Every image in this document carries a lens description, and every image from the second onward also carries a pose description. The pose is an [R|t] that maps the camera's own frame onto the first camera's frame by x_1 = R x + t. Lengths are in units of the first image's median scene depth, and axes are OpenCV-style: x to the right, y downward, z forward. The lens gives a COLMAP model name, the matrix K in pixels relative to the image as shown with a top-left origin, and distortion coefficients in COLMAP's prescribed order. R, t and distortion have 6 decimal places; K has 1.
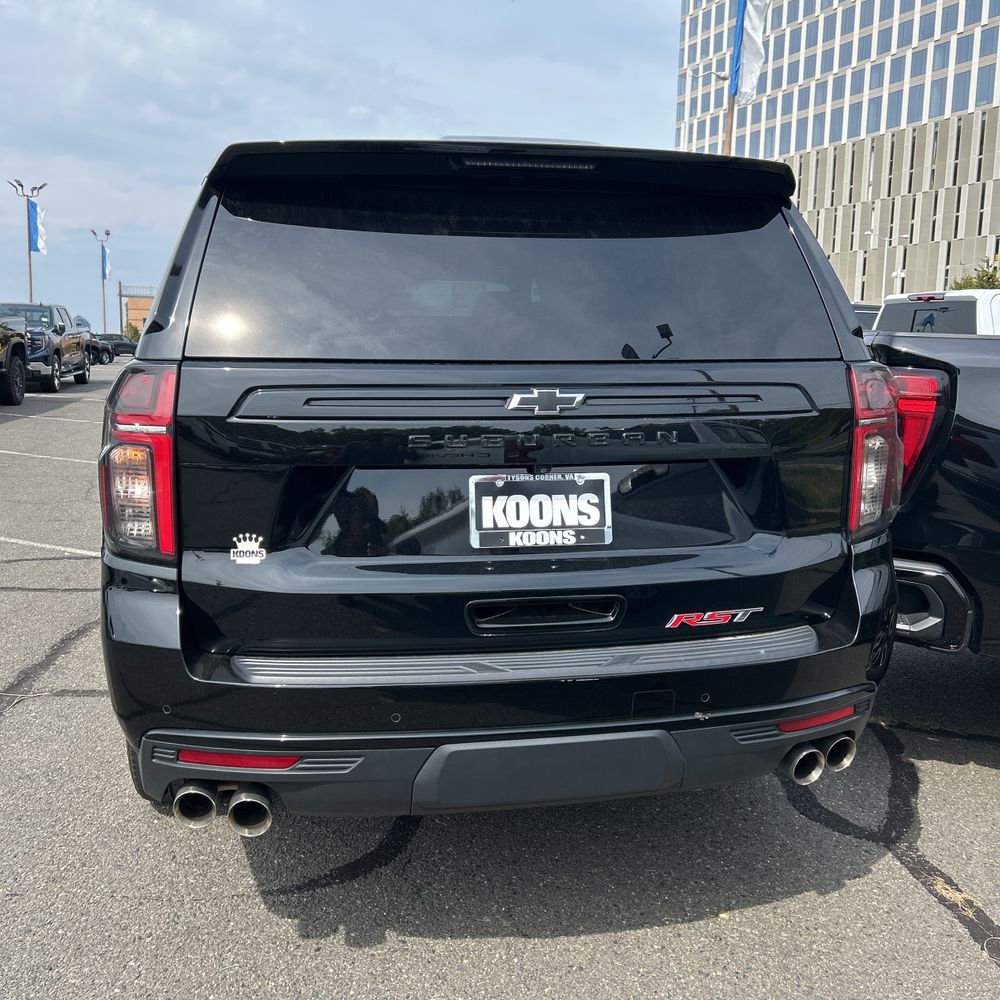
lens RADIAL K [[1010.4, 0, 496.0], [0, 1010.4, 483.2], [0, 0, 1]] dist [0.069171, -0.096318]
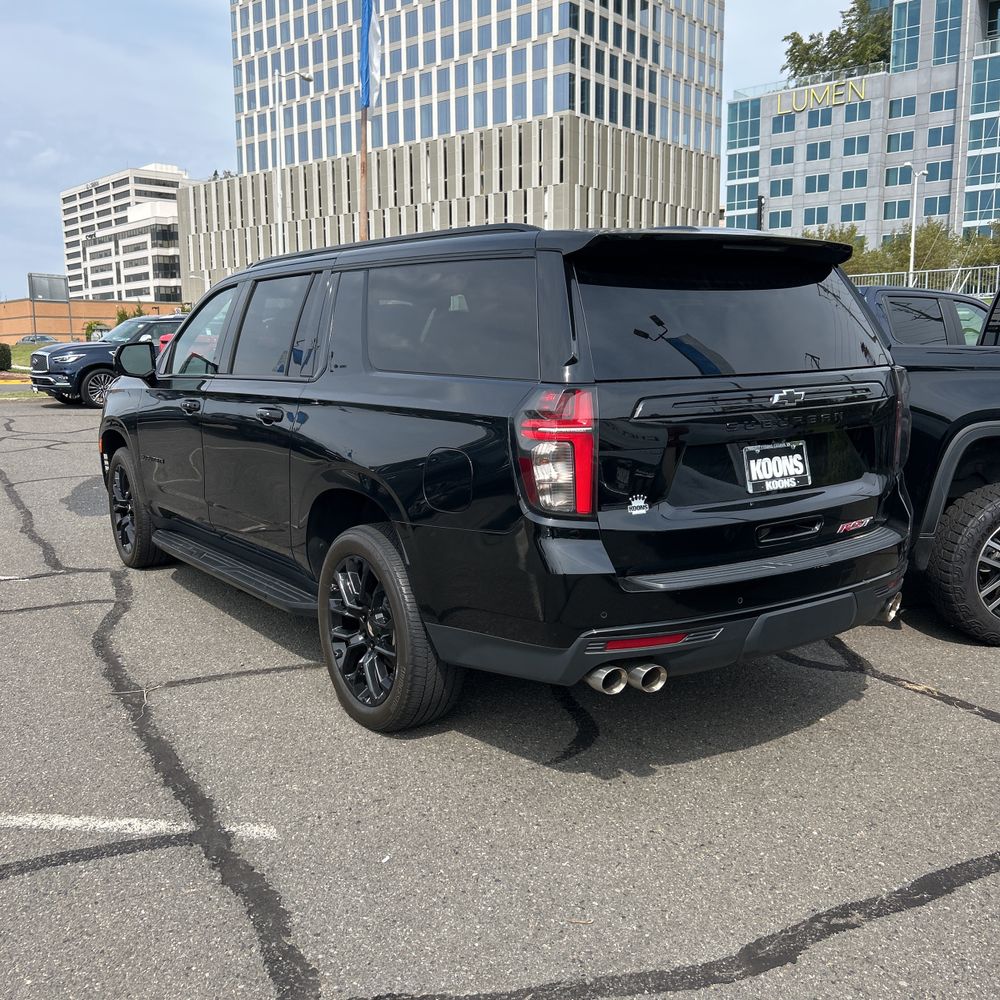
lens RADIAL K [[1022.7, 0, 496.2], [0, 1022.7, 499.6], [0, 0, 1]] dist [0.006655, 0.007378]
pose [[0.912074, -0.083818, 0.401367, -1.007307], [0.075670, 0.996478, 0.036141, -0.012883], [-0.402982, -0.002592, 0.915204, -0.292985]]
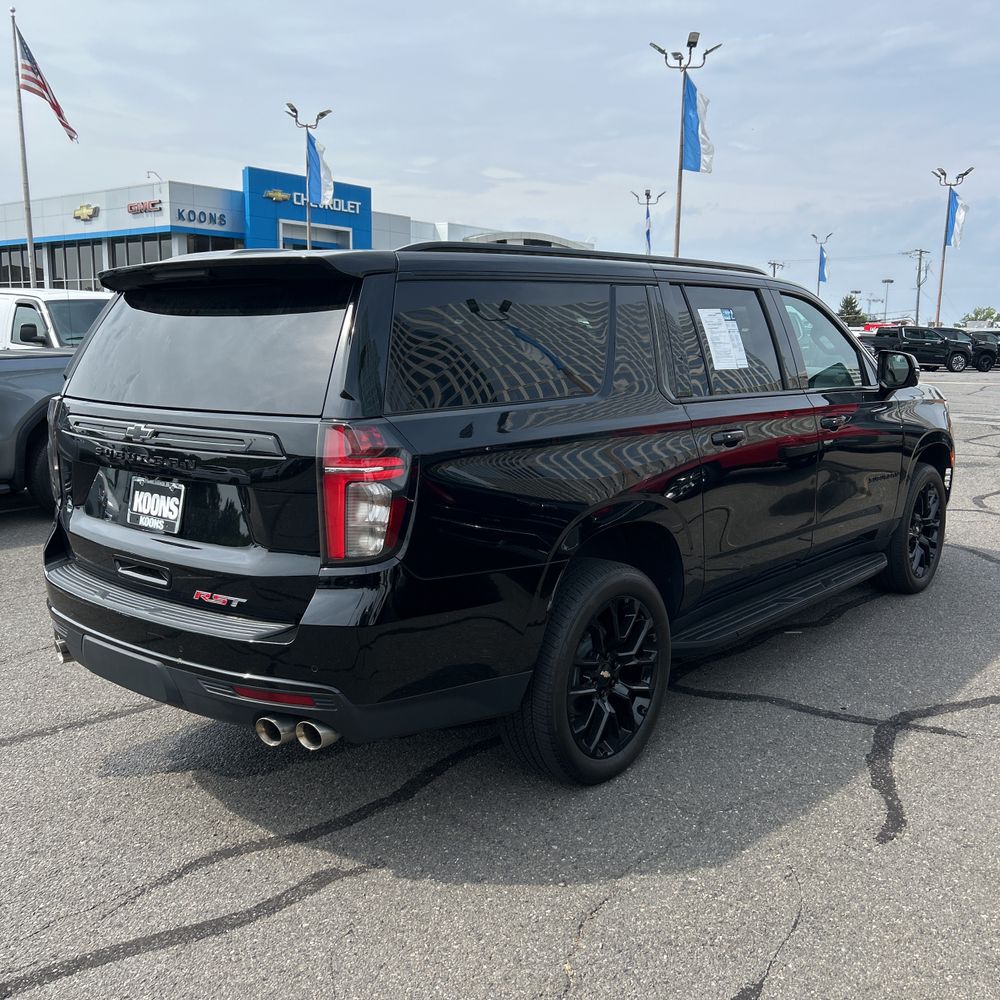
lens RADIAL K [[1019.9, 0, 500.0], [0, 1019.9, 500.0], [0, 0, 1]] dist [0.060922, -0.070859]
pose [[0.643525, 0.121082, -0.755787, 1.528984], [-0.098842, 0.992287, 0.074810, -0.144877], [0.759016, 0.026561, 0.650530, 0.395139]]
